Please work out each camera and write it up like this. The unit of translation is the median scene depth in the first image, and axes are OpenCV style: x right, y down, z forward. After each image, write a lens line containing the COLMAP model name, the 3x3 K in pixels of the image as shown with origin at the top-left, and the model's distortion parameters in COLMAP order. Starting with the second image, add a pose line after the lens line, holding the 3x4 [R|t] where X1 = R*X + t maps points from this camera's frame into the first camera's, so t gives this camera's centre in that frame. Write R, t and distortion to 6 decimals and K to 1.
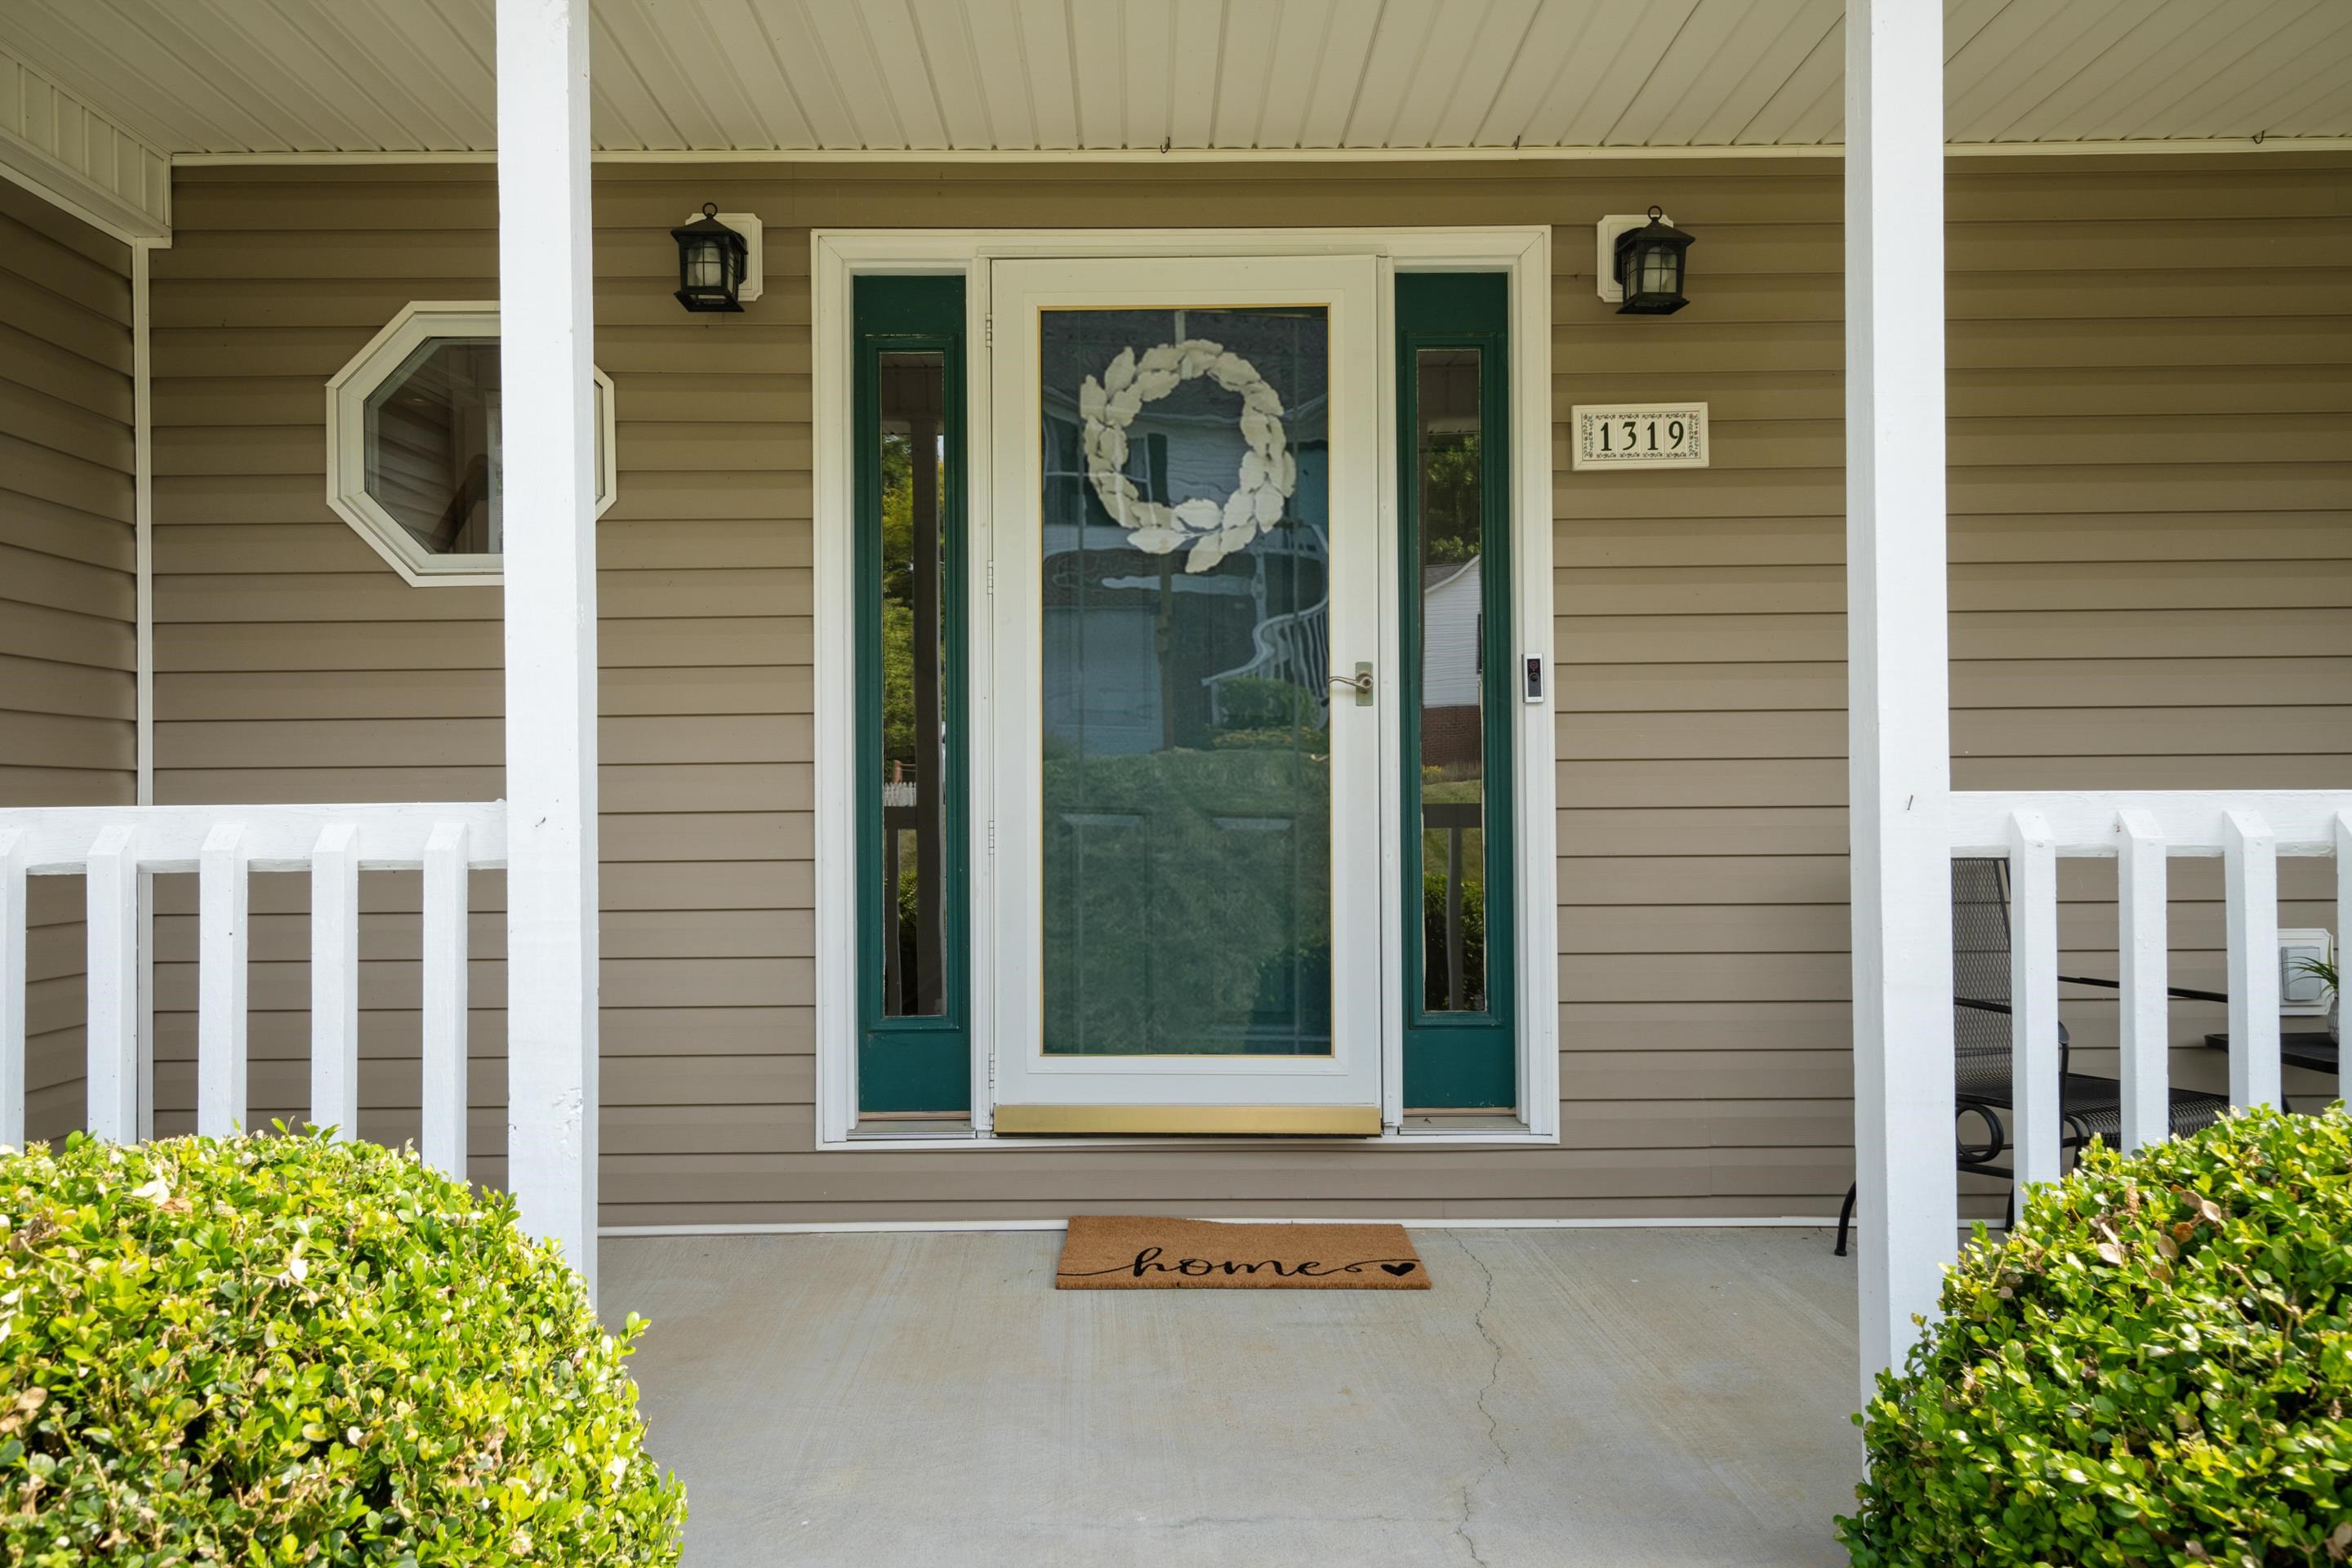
lens RADIAL K [[1696.6, 0, 1174.4], [0, 1696.6, 787.0], [0, 0, 1]] dist [-0.047262, -0.000879]
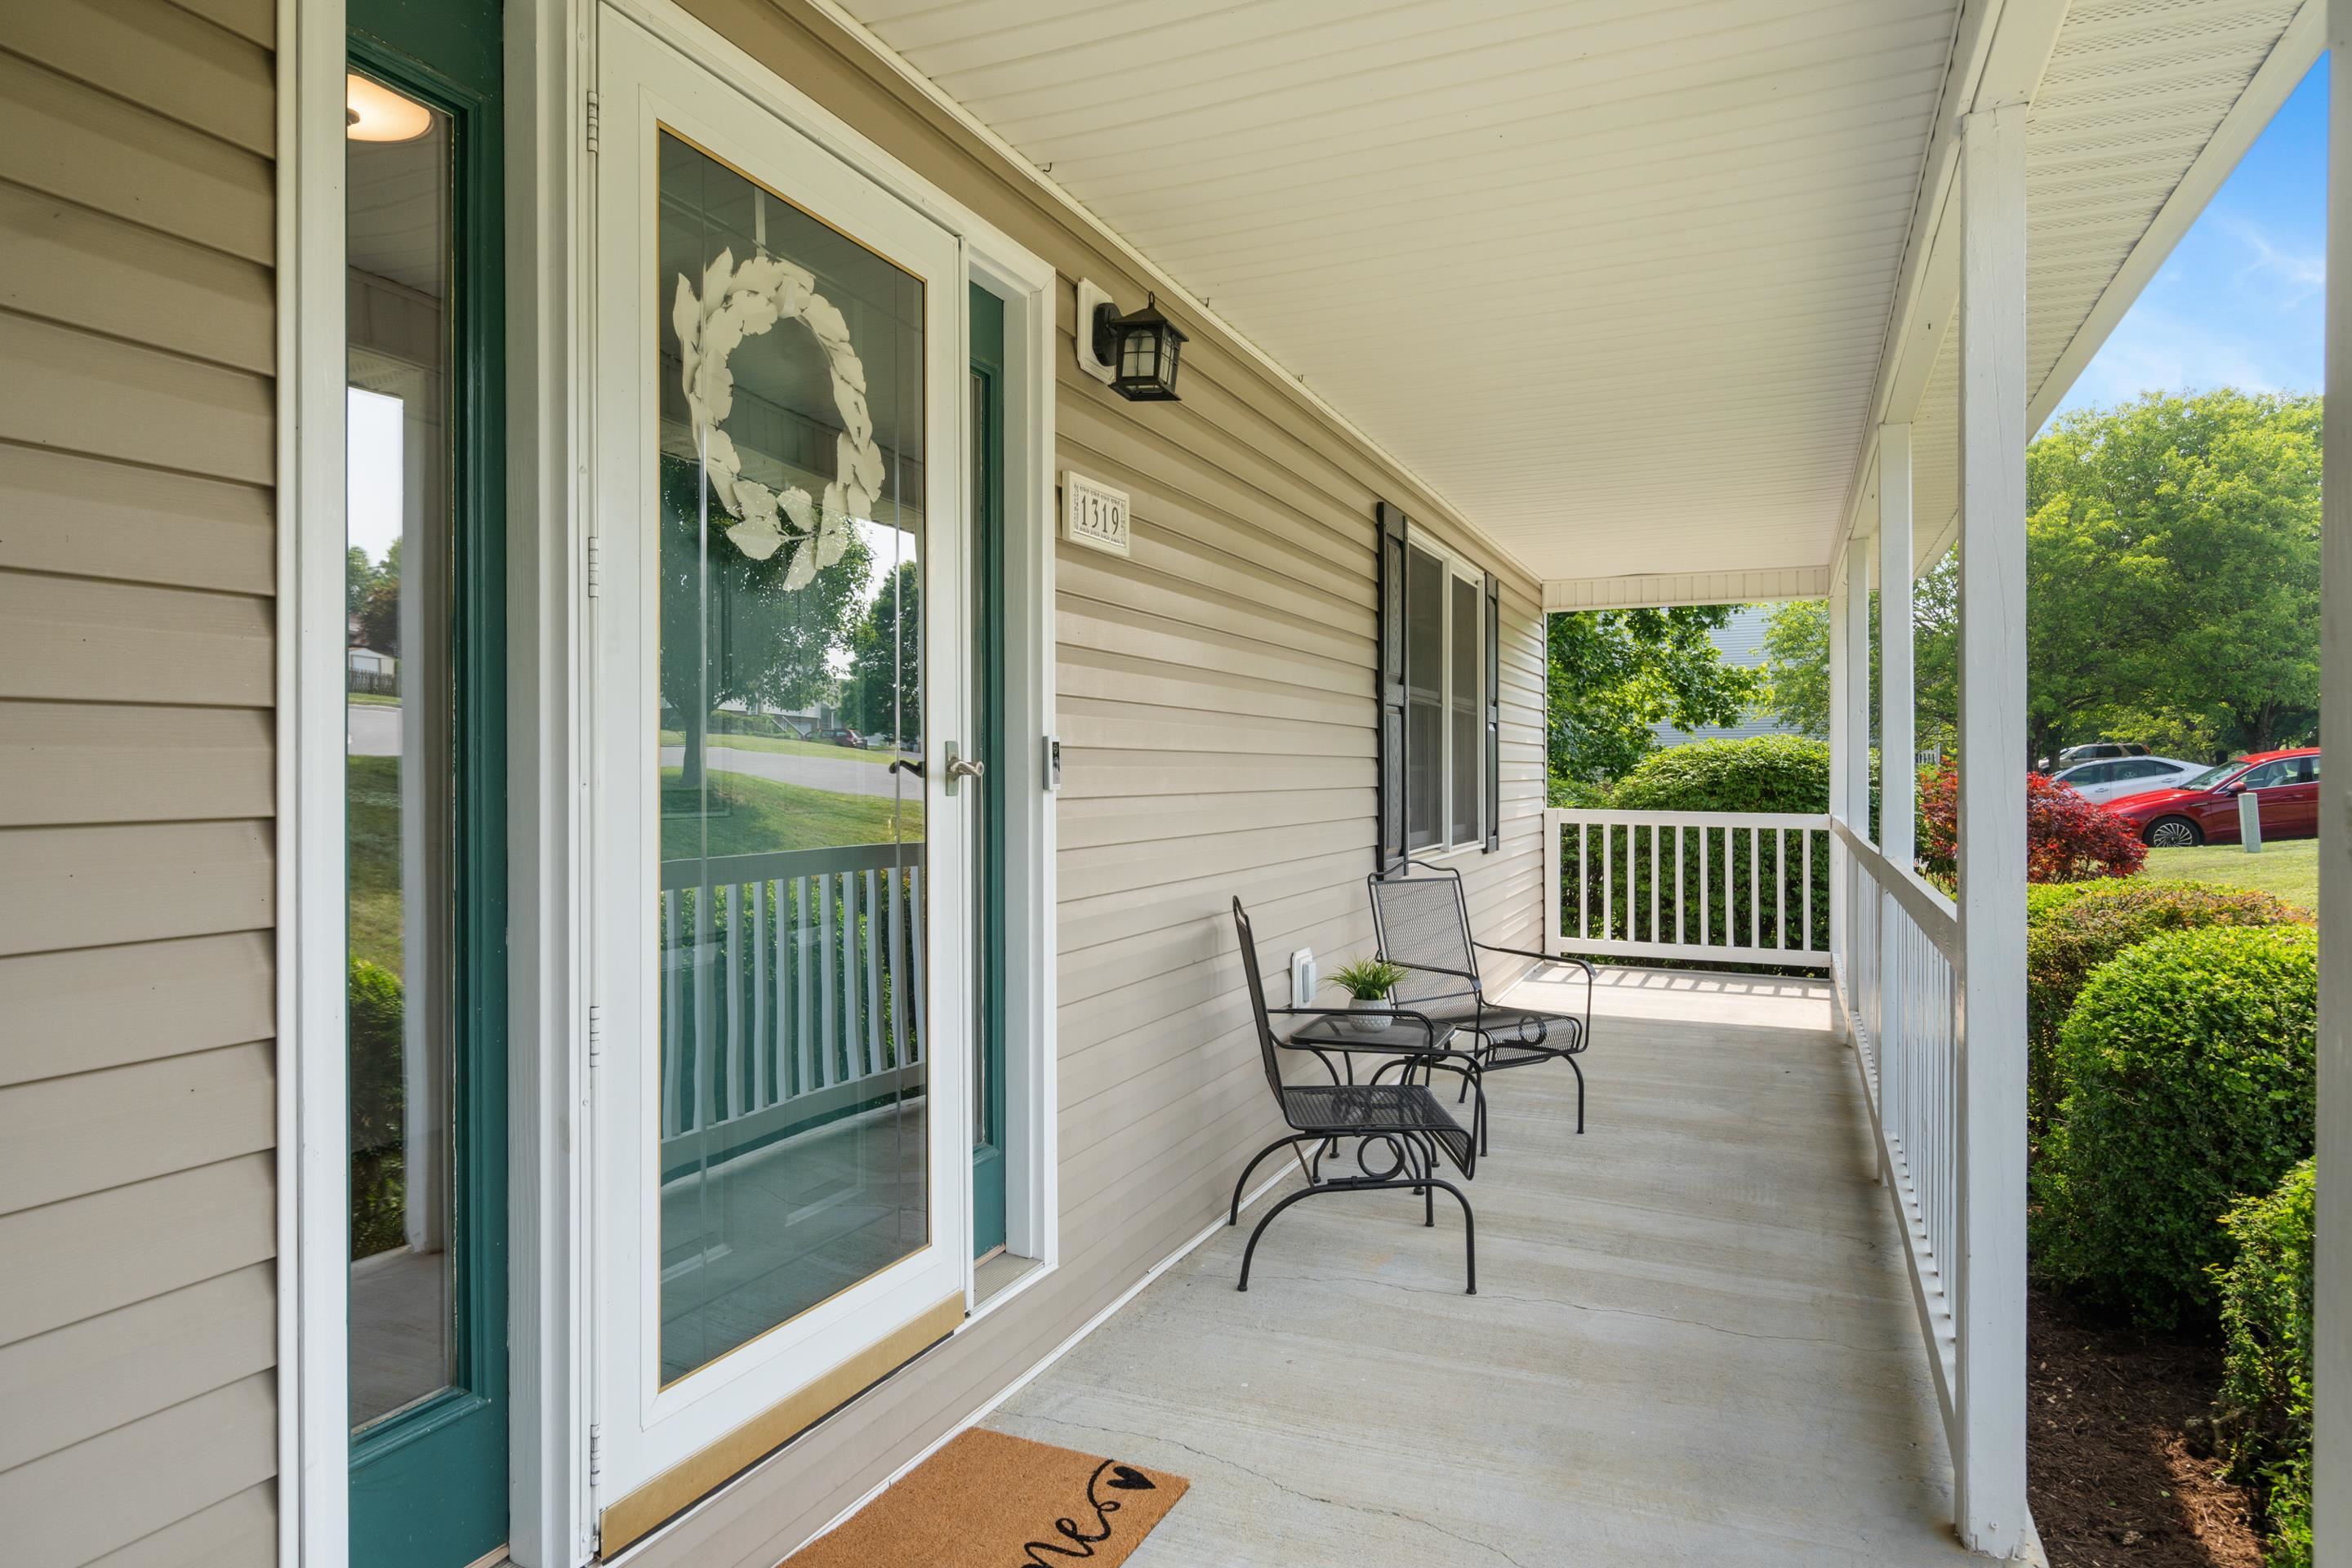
lens RADIAL K [[1400.0, 0, 1174.2], [0, 1400.0, 772.7], [0, 0, 1]] dist [0.006594, 0.000890]
pose [[0.413872, 0.008866, 0.910292, -0.446244], [-0.006301, 0.999957, -0.006874, -0.054614], [-0.910313, -0.002891, 0.413910, 0.627227]]
